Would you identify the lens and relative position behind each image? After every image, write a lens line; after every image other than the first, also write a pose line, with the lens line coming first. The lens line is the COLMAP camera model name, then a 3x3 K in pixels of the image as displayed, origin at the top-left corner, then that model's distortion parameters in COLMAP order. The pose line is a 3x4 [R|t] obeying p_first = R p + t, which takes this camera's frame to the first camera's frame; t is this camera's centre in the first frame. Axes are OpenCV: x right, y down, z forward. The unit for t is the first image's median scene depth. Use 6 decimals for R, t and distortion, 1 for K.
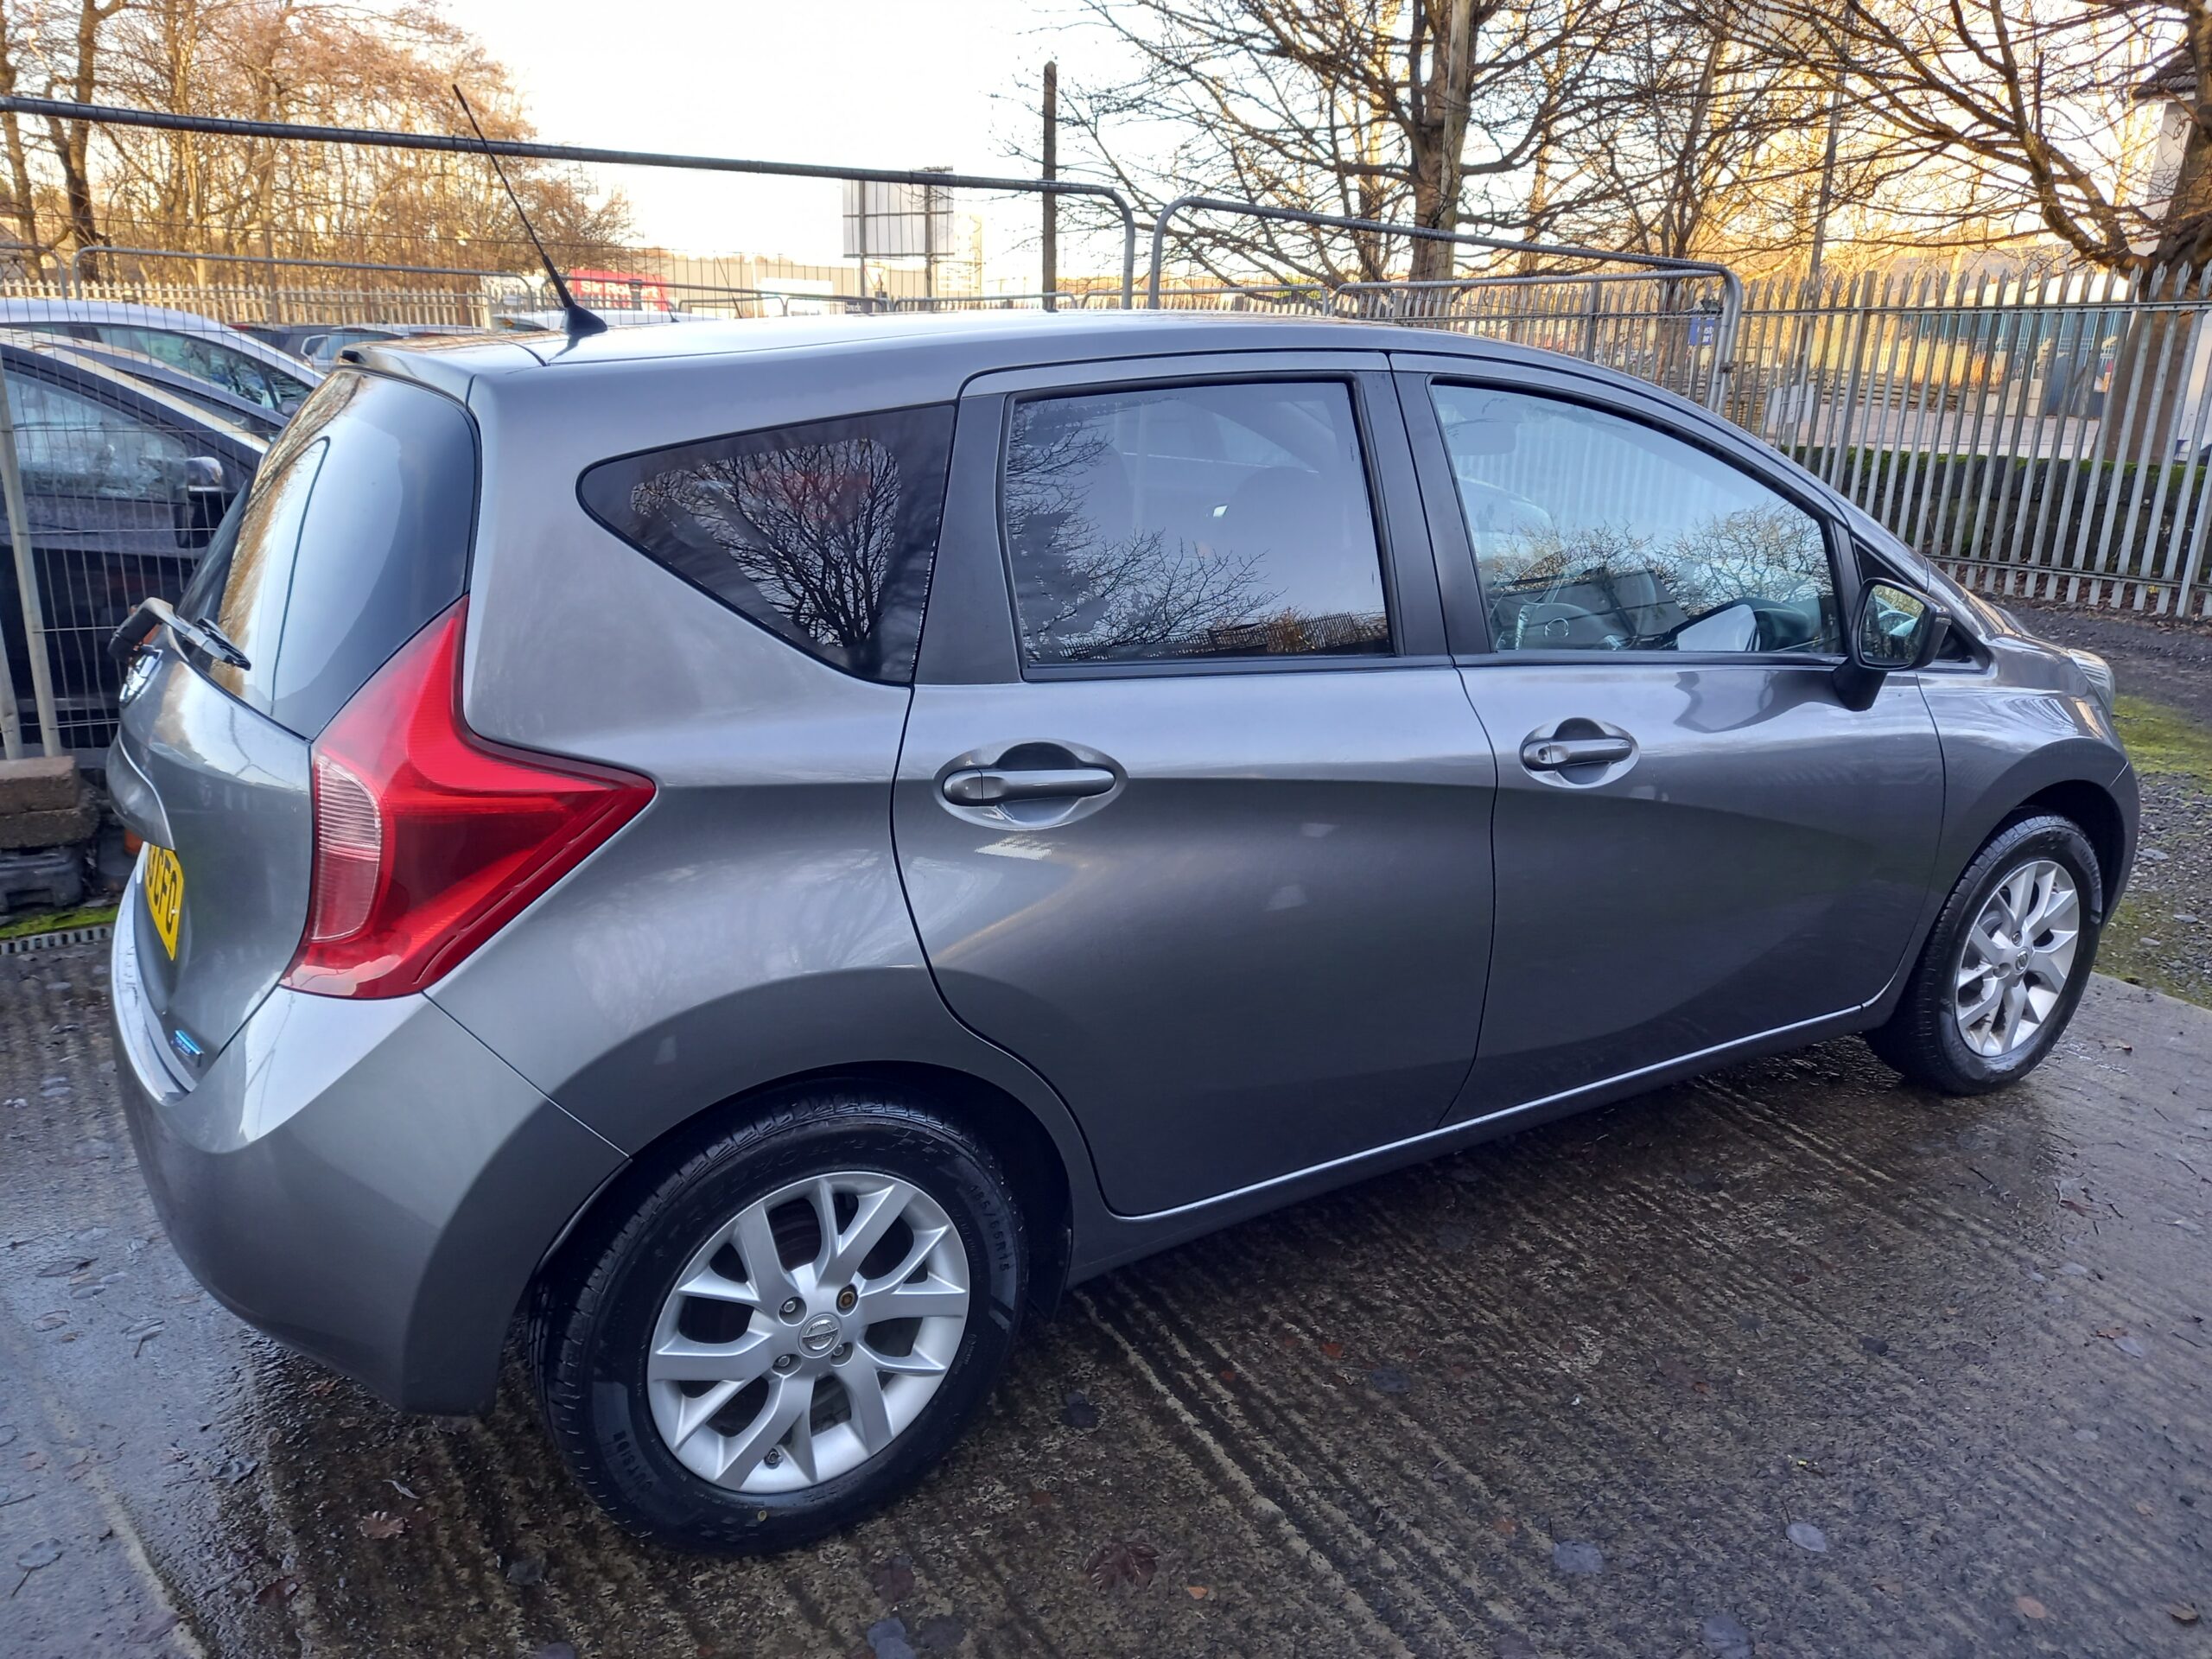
lens RADIAL K [[1624.8, 0, 1112.0], [0, 1624.8, 830.9], [0, 0, 1]] dist [0.056915, -0.046802]
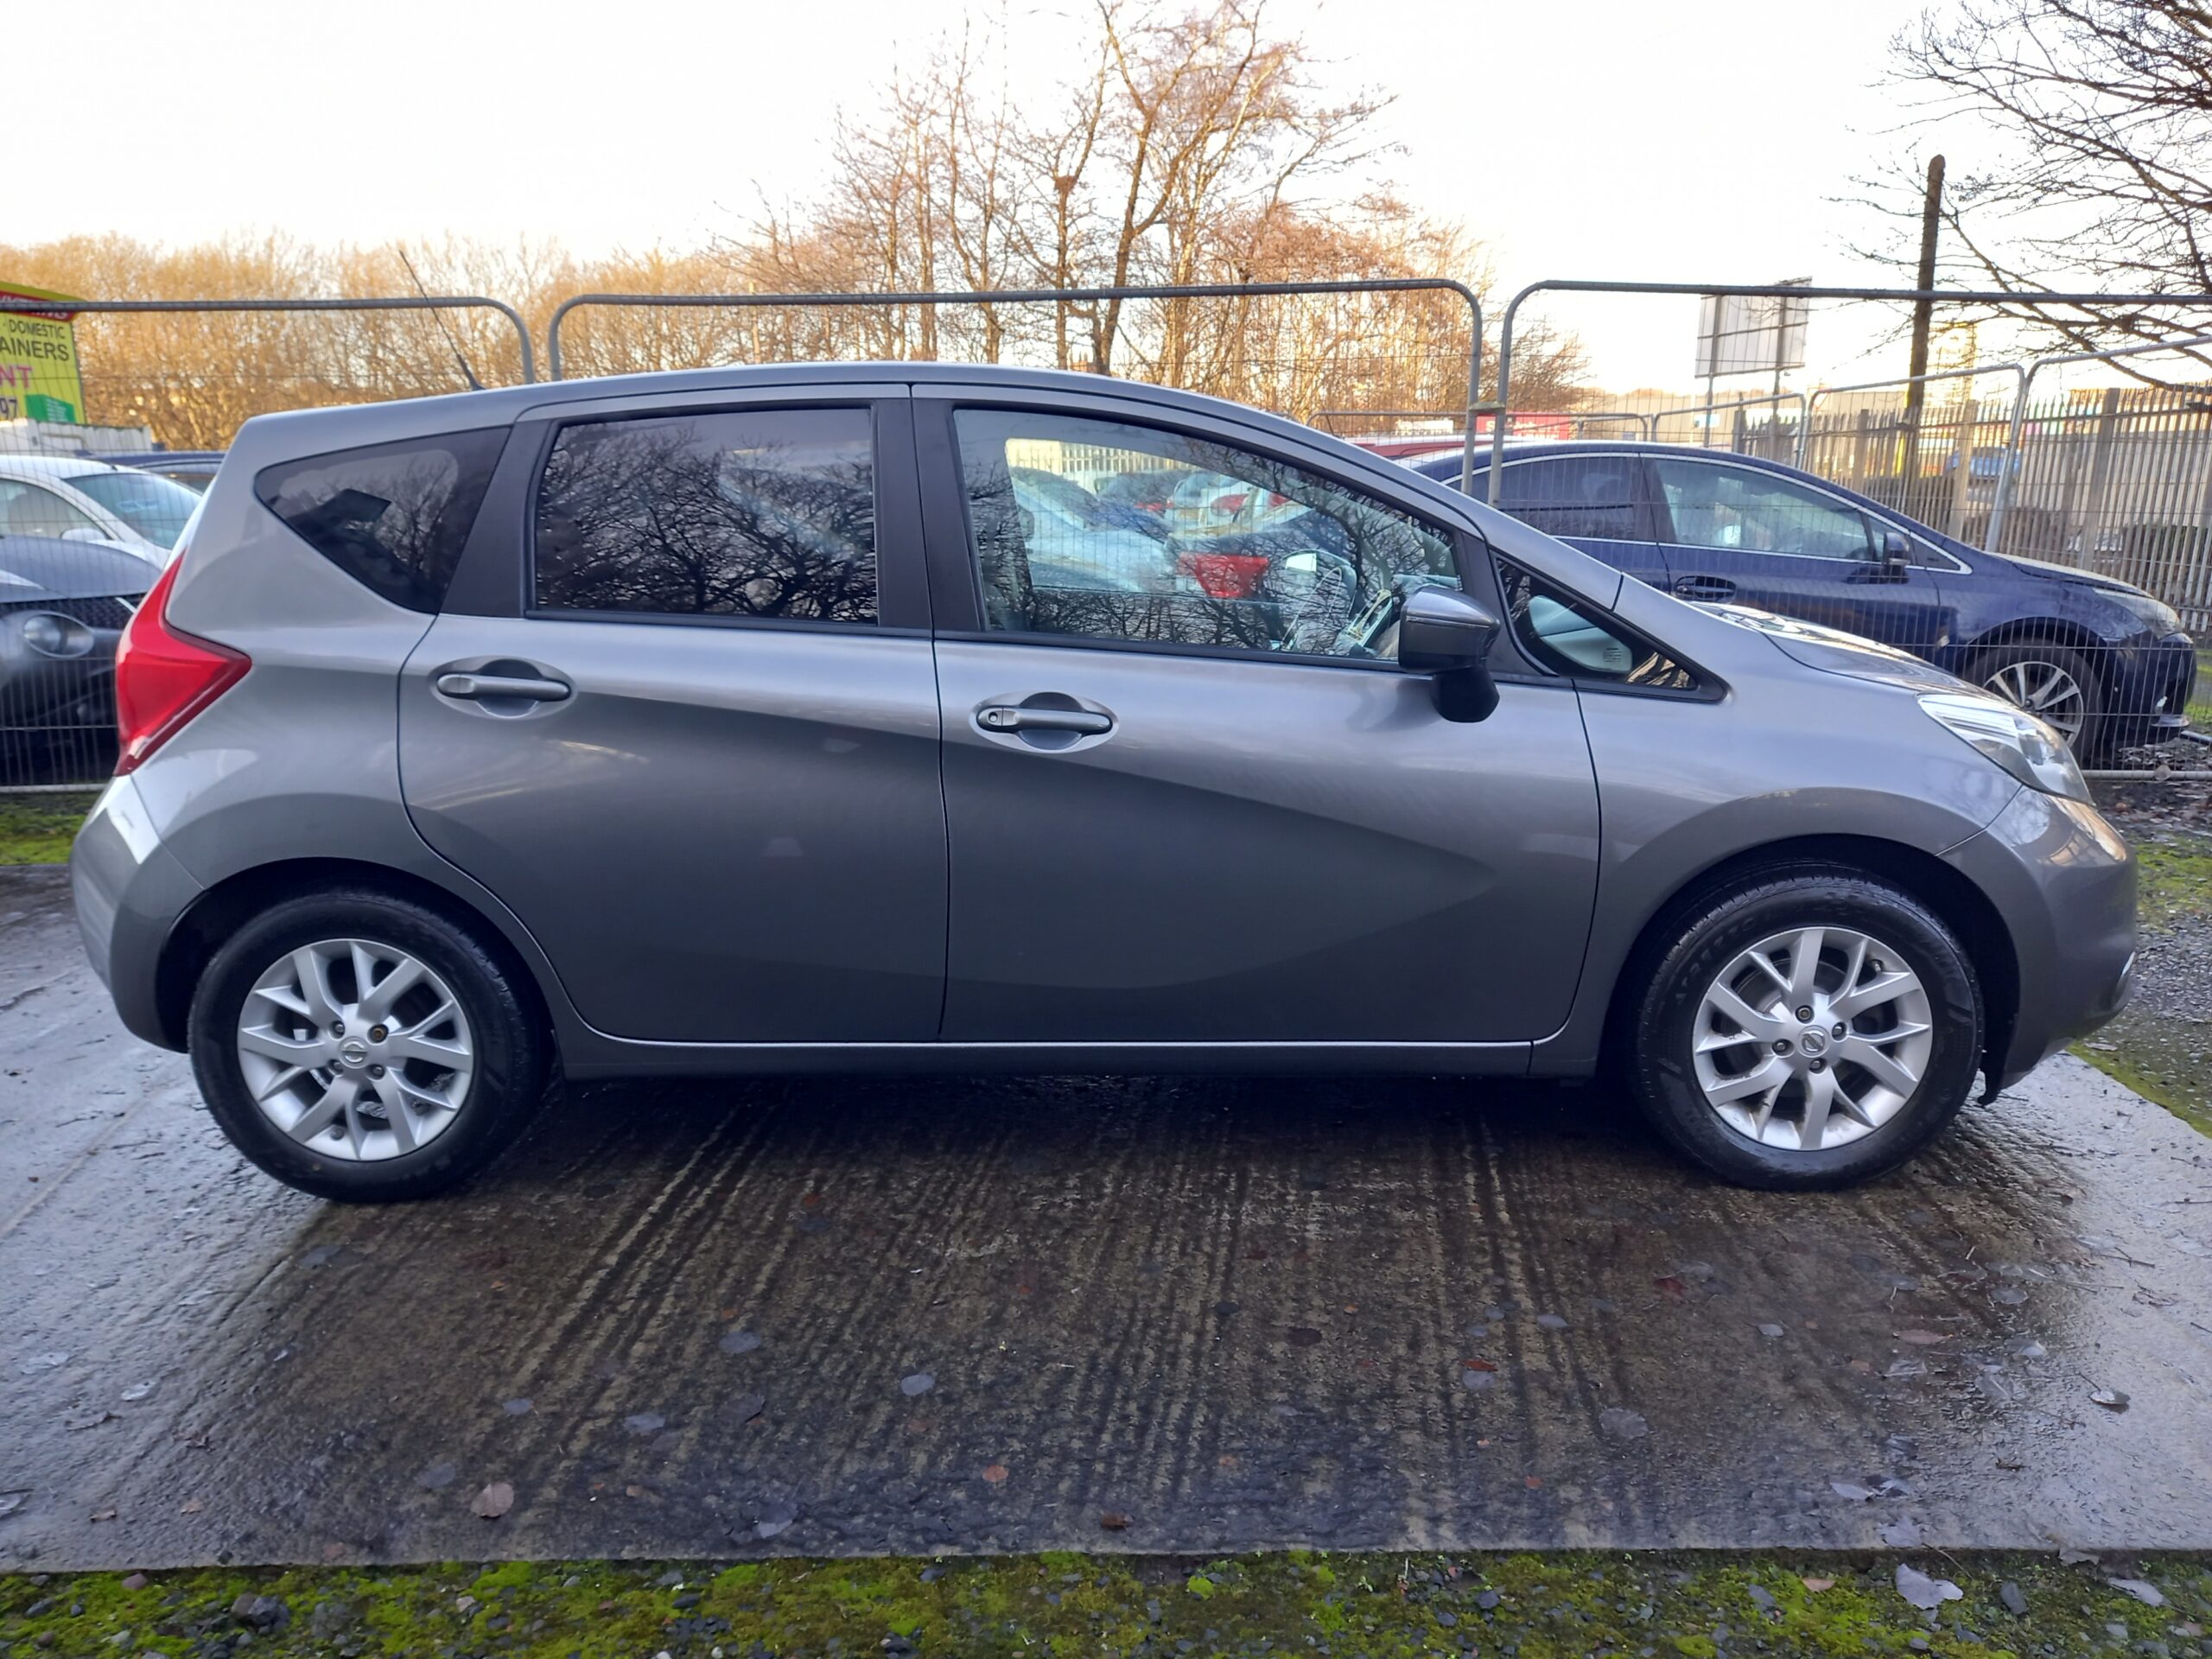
lens RADIAL K [[1624.8, 0, 1089.0], [0, 1624.8, 832.6], [0, 0, 1]] dist [0.056915, -0.046802]
pose [[0.845636, 0.088490, -0.526374, 0.957147], [-0.127842, 0.991036, -0.038777, 0.072180], [0.518224, 0.100084, 0.849369, 0.060351]]
